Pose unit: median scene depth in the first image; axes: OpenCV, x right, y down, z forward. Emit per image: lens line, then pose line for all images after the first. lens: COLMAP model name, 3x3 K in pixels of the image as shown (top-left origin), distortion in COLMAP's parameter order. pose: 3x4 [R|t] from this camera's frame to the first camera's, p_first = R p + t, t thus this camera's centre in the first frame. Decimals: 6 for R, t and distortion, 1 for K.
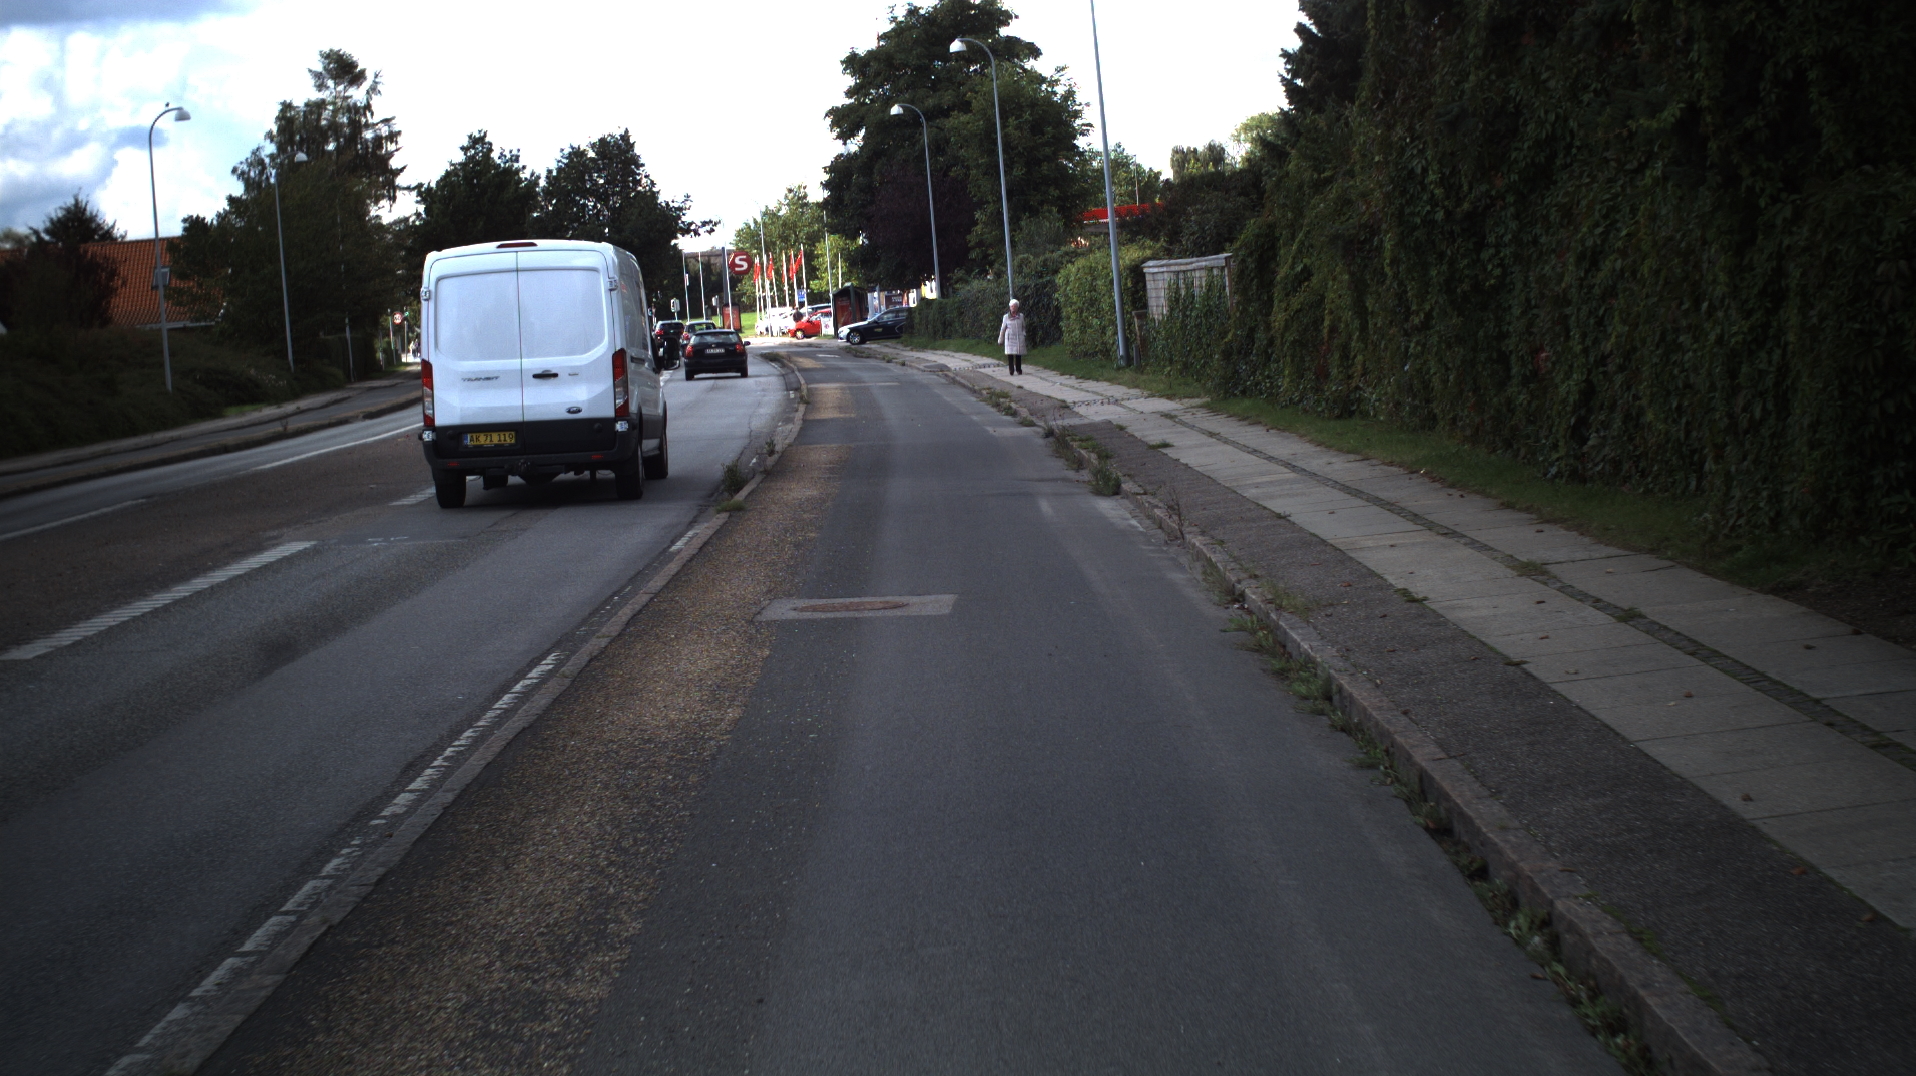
lens RADIAL K [[3409.4, 0, 958.0], [0, 3409.4, 538.0], [0, 0, 1]] dist [-0.274874, 0.175647]
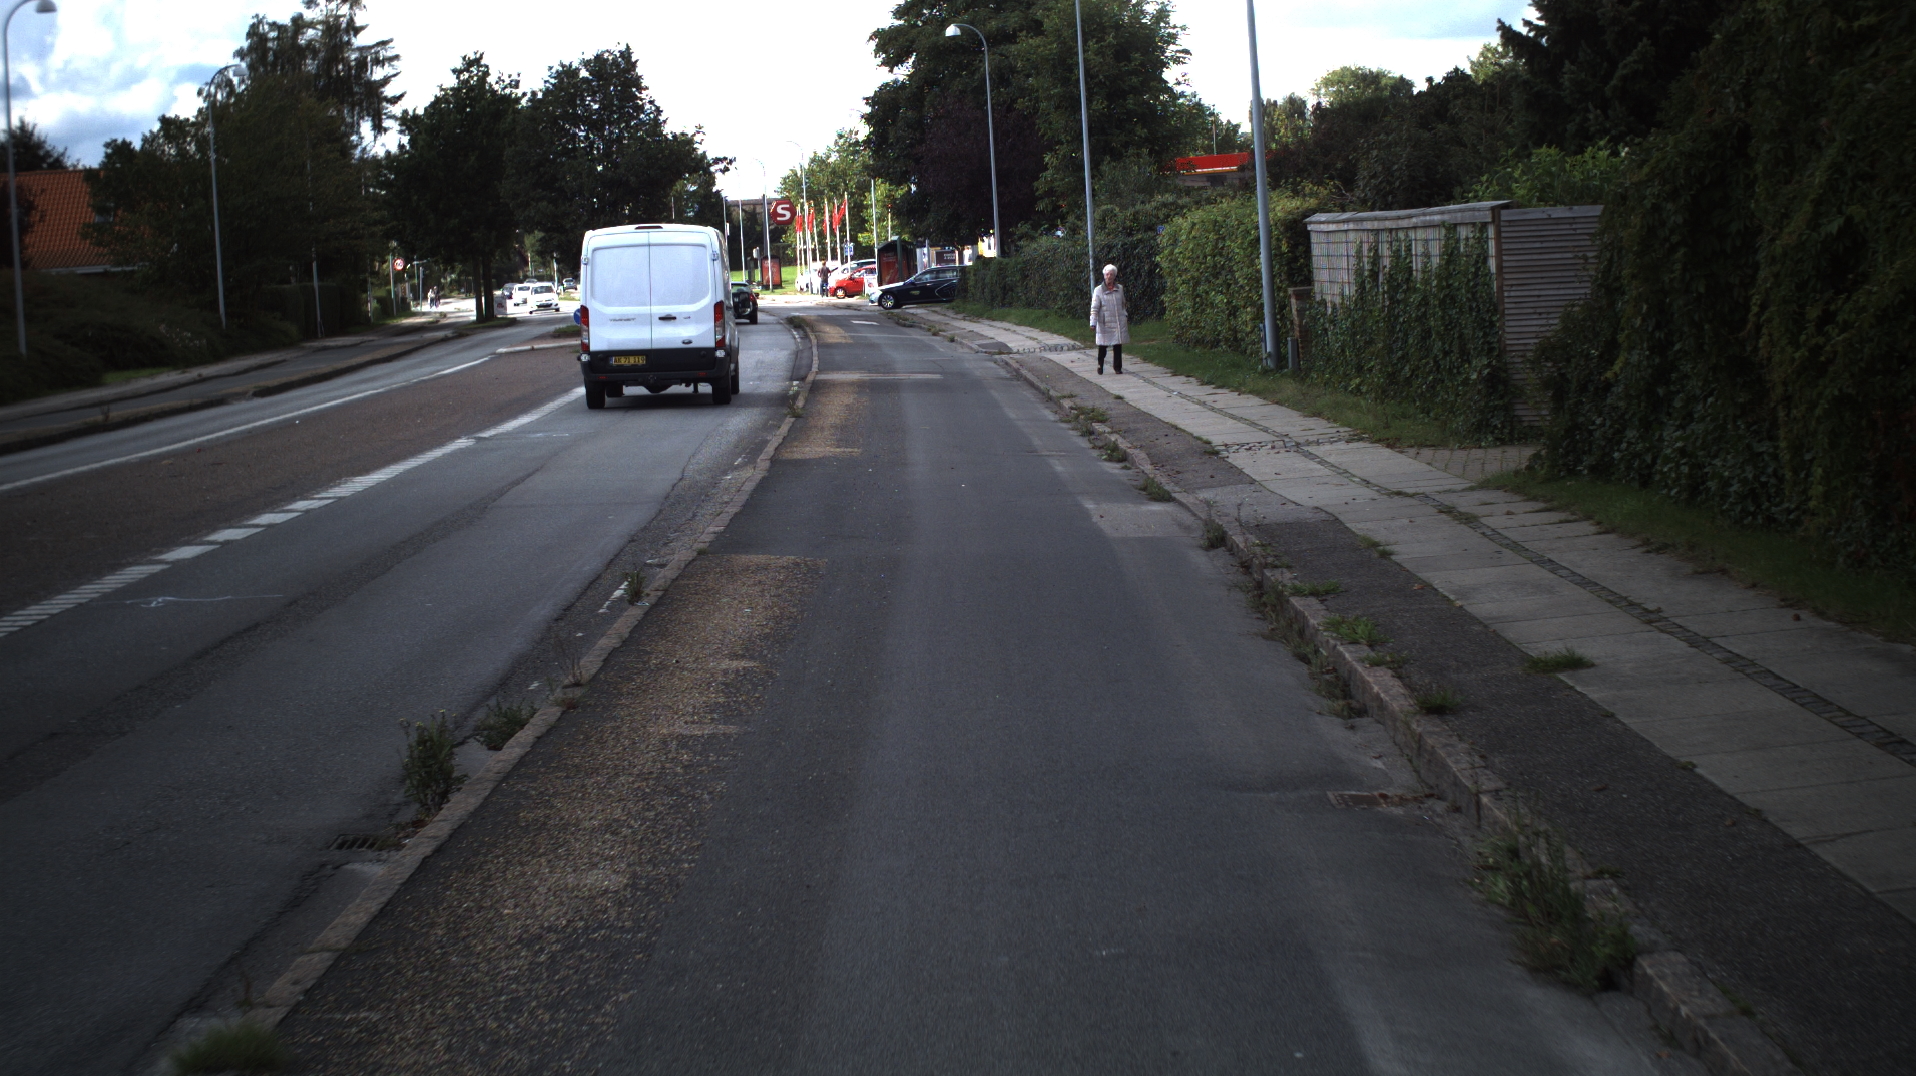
lens RADIAL K [[3409.4, 0, 958.0], [0, 3409.4, 538.0], [0, 0, 1]] dist [-0.274874, 0.175647]
pose [[0.999590, 0.024427, -0.014928, -0.001433], [-0.024232, 0.999620, 0.013113, -0.013081], [0.015242, -0.012746, 0.999803, 0.175361]]
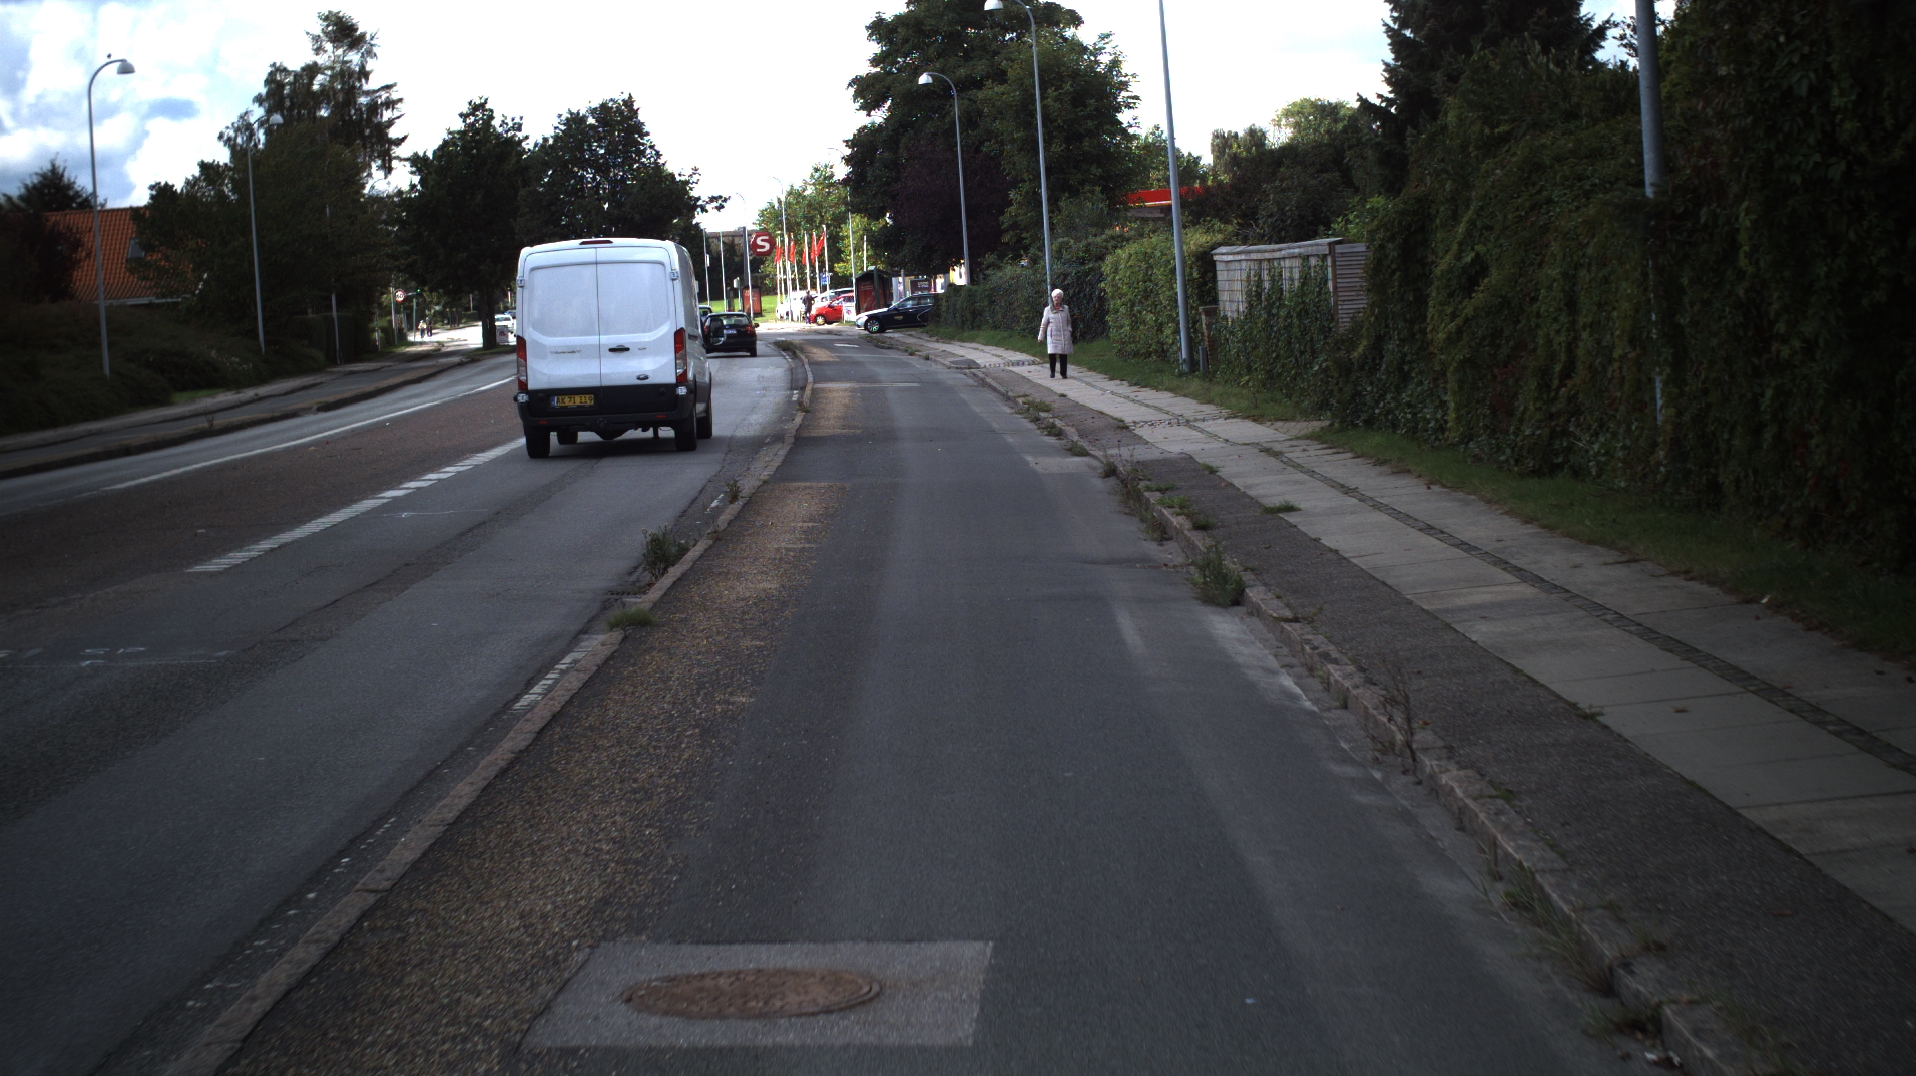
lens RADIAL K [[3409.4, 0, 958.0], [0, 3409.4, 538.0], [0, 0, 1]] dist [-0.274874, 0.175647]
pose [[0.999833, 0.016707, -0.007450, -0.000356], [-0.016673, 0.999851, 0.004522, -0.006725], [0.007525, -0.004397, 0.999962, 0.087657]]
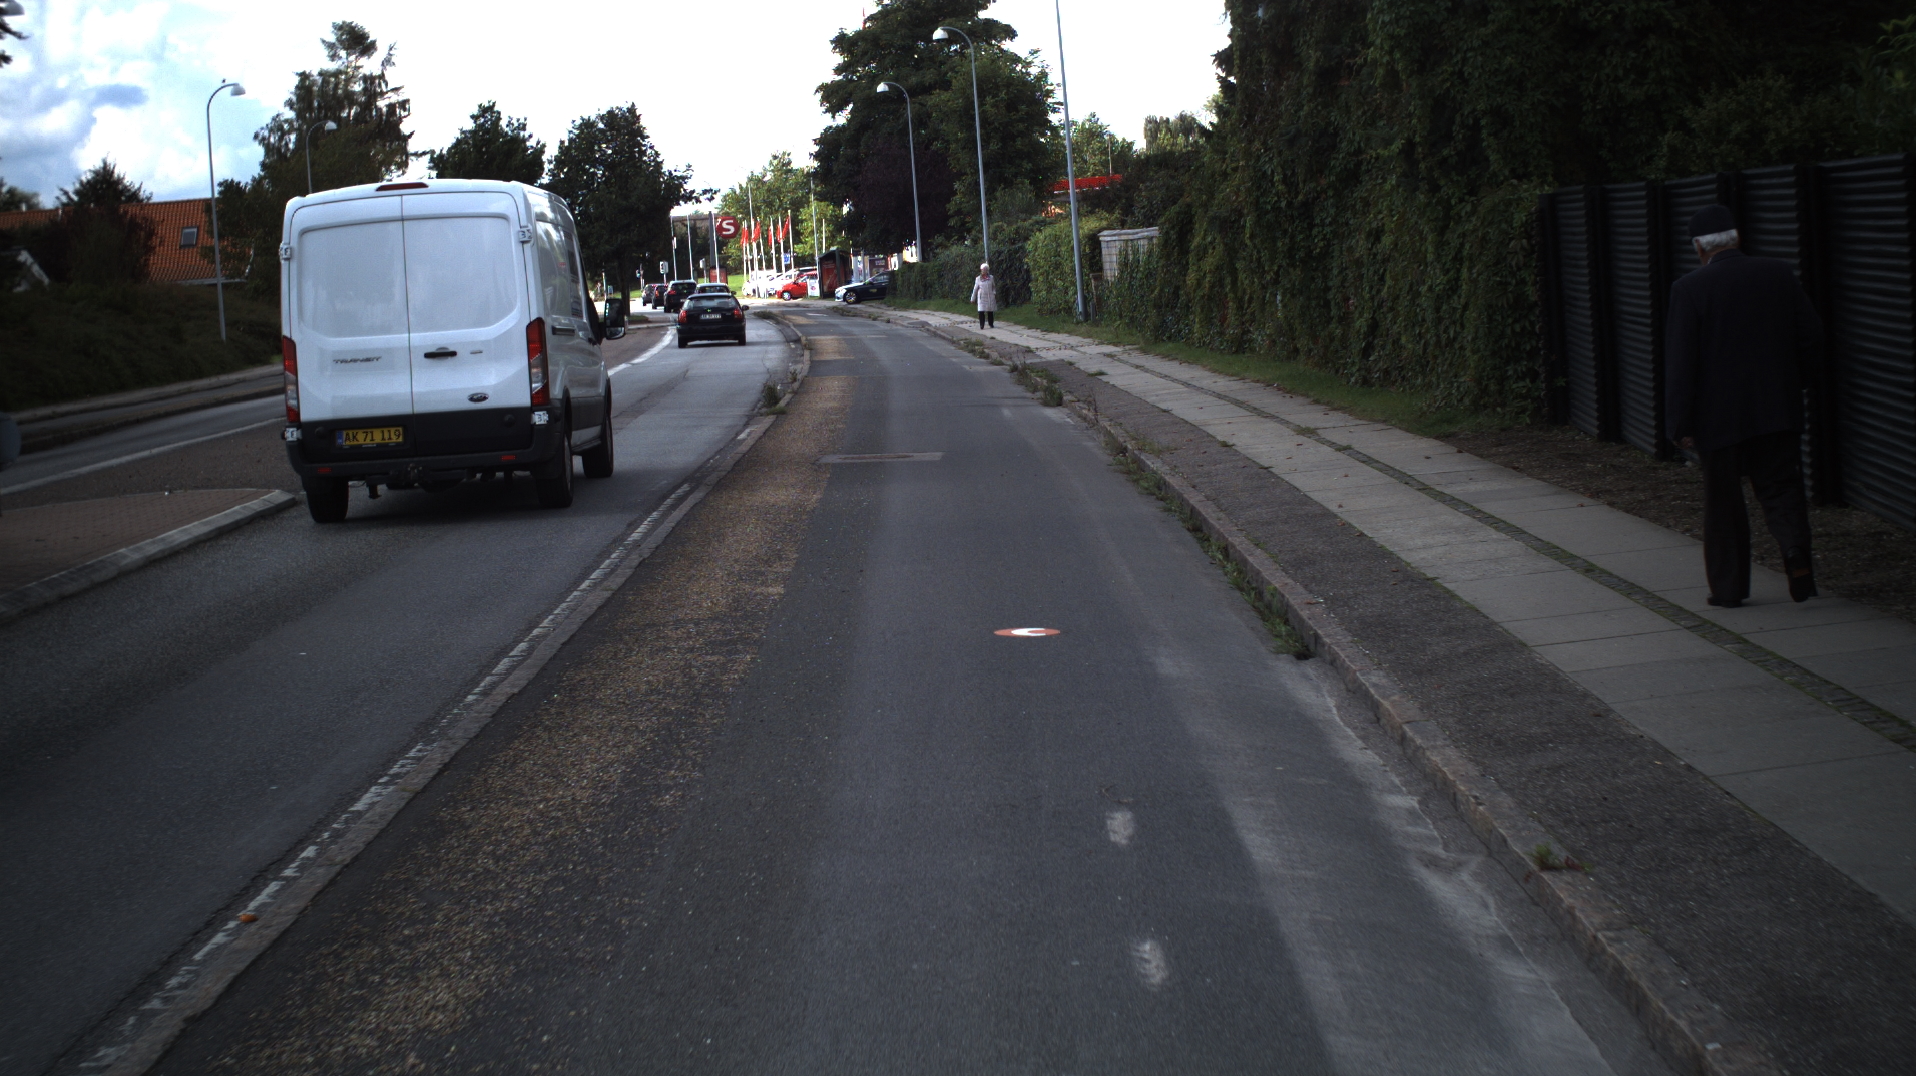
lens RADIAL K [[3409.4, 0, 958.0], [0, 3409.4, 538.0], [0, 0, 1]] dist [-0.274874, 0.175647]
pose [[0.999942, 0.007927, 0.007303, -0.000846], [-0.008002, 0.999915, 0.010249, 0.006486], [-0.007221, -0.010307, 0.999921, -0.087375]]
